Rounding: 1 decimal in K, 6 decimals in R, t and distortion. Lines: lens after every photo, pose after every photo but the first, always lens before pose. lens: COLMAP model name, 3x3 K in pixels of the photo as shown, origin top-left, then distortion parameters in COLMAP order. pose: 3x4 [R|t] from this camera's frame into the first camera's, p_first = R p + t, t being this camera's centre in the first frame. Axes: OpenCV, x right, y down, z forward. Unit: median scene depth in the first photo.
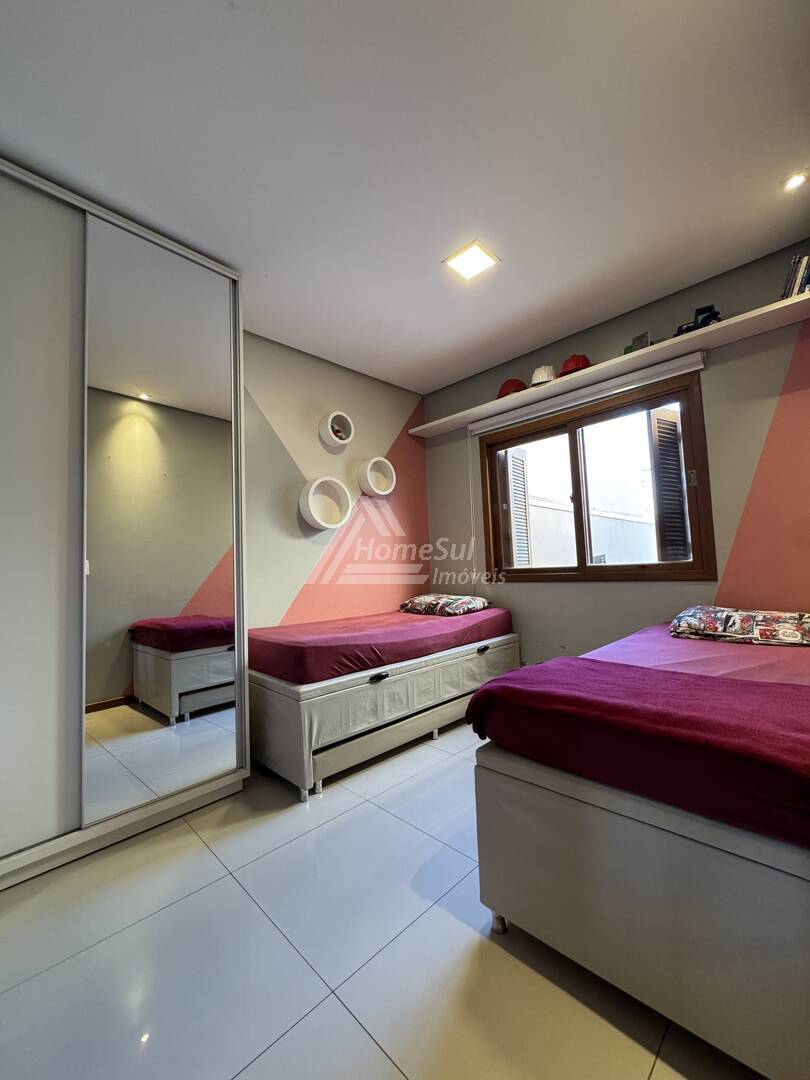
lens RADIAL K [[431.3, 0, 407.1], [0, 431.3, 540.1], [0, 0, 1]] dist [-0.004590, -0.000068]
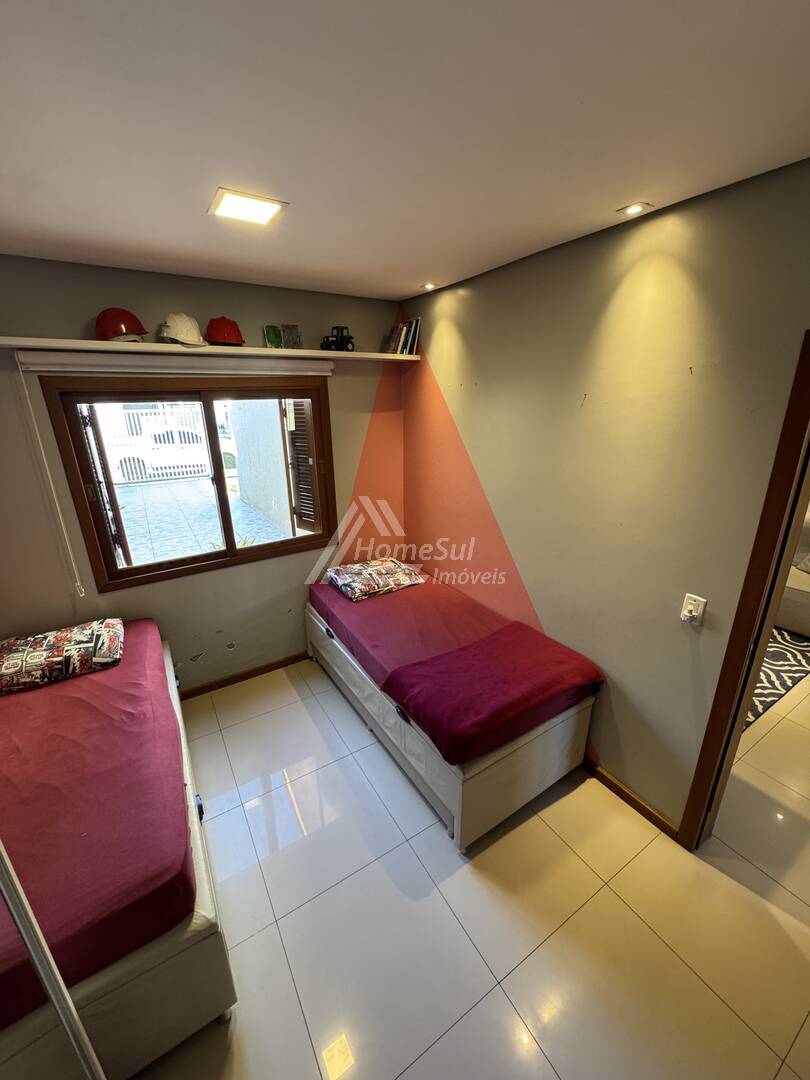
lens RADIAL K [[431.3, 0, 407.1], [0, 431.3, 540.1], [0, 0, 1]] dist [-0.004590, -0.000068]
pose [[0.217530, -0.276669, 0.936021, -0.420305], [-0.056399, 0.953820, 0.295037, -0.274300], [-0.974423, -0.116970, 0.191881, 0.430020]]
